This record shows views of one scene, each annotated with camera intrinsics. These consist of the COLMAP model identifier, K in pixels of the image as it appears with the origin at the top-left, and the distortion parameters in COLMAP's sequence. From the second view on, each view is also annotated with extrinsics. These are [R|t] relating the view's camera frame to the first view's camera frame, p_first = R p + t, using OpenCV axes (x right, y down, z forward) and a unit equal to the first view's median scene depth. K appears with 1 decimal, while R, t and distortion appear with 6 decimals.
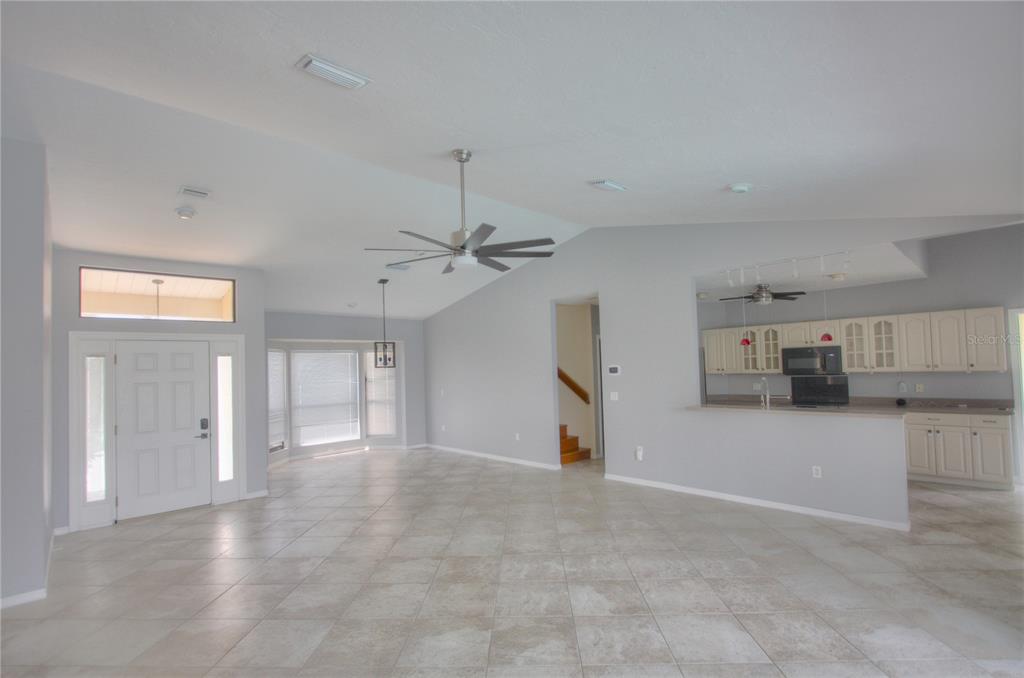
lens RADIAL K [[479.0, 0, 511.7], [0, 479.0, 352.0], [0, 0, 1]] dist [-0.009993, 0.000111]
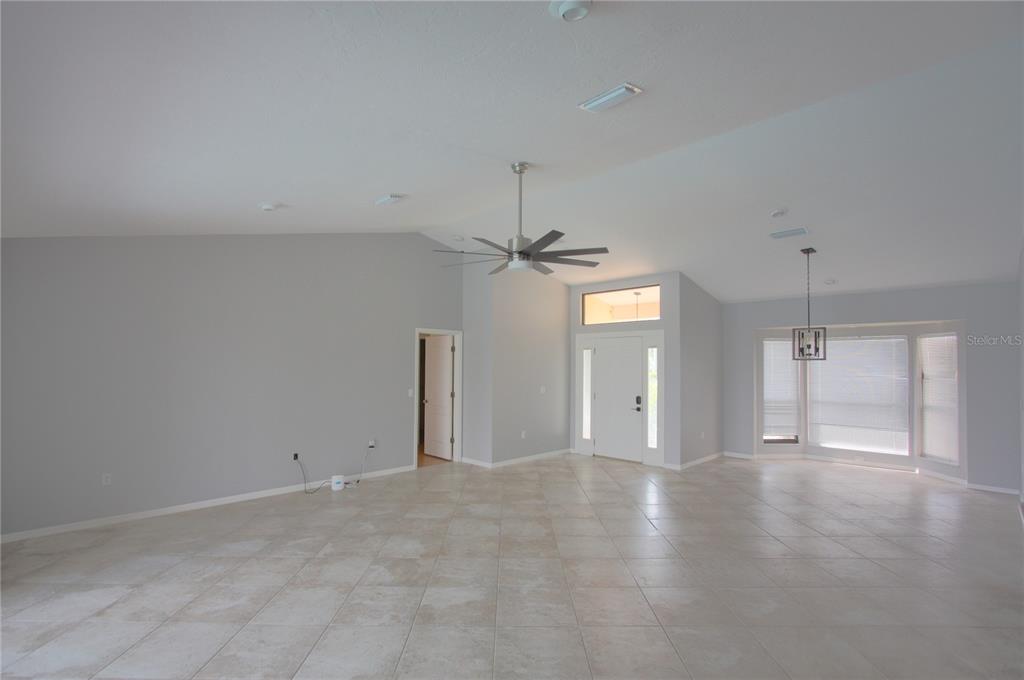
lens RADIAL K [[479.0, 0, 511.7], [0, 479.0, 353.0], [0, 0, 1]] dist [-0.009993, 0.000111]
pose [[0.030928, 0.008200, -0.999488, 1.069785], [0.026555, 0.999607, 0.009023, 0.001637], [0.999169, -0.026820, 0.030698, 1.013247]]
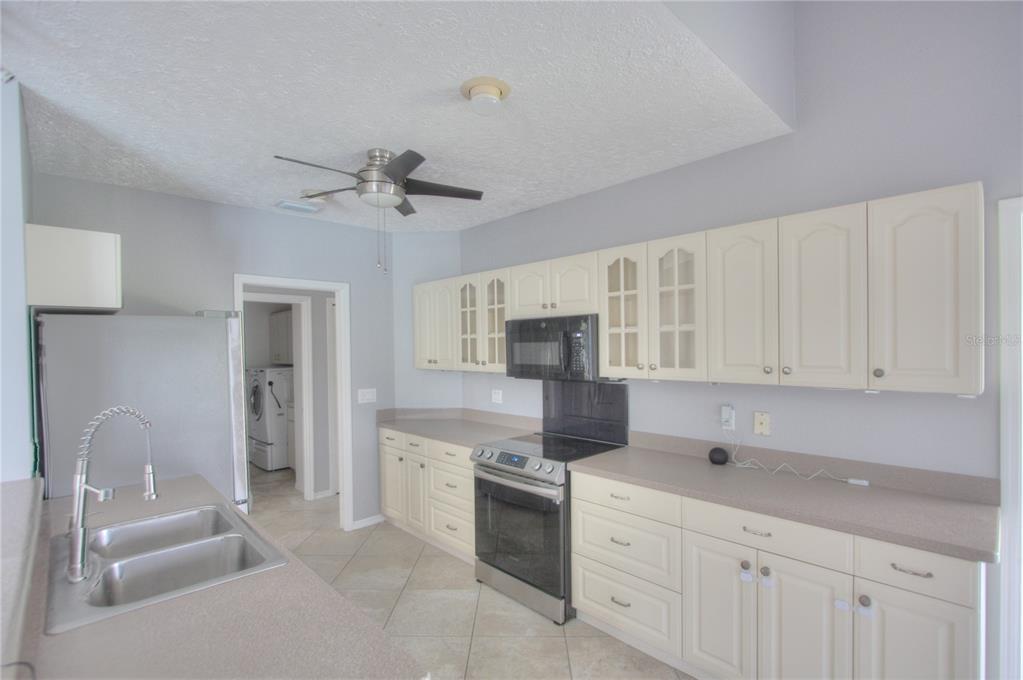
lens RADIAL K [[478.5, 0, 511.2], [0, 478.5, 353.0], [0, 0, 1]] dist [-0.009993, 0.000111]
pose [[0.999658, 0.019895, 0.016986, 0.547844], [-0.020605, 0.998875, 0.042712, 0.004470], [-0.016117, -0.043048, 0.998943, 0.522521]]
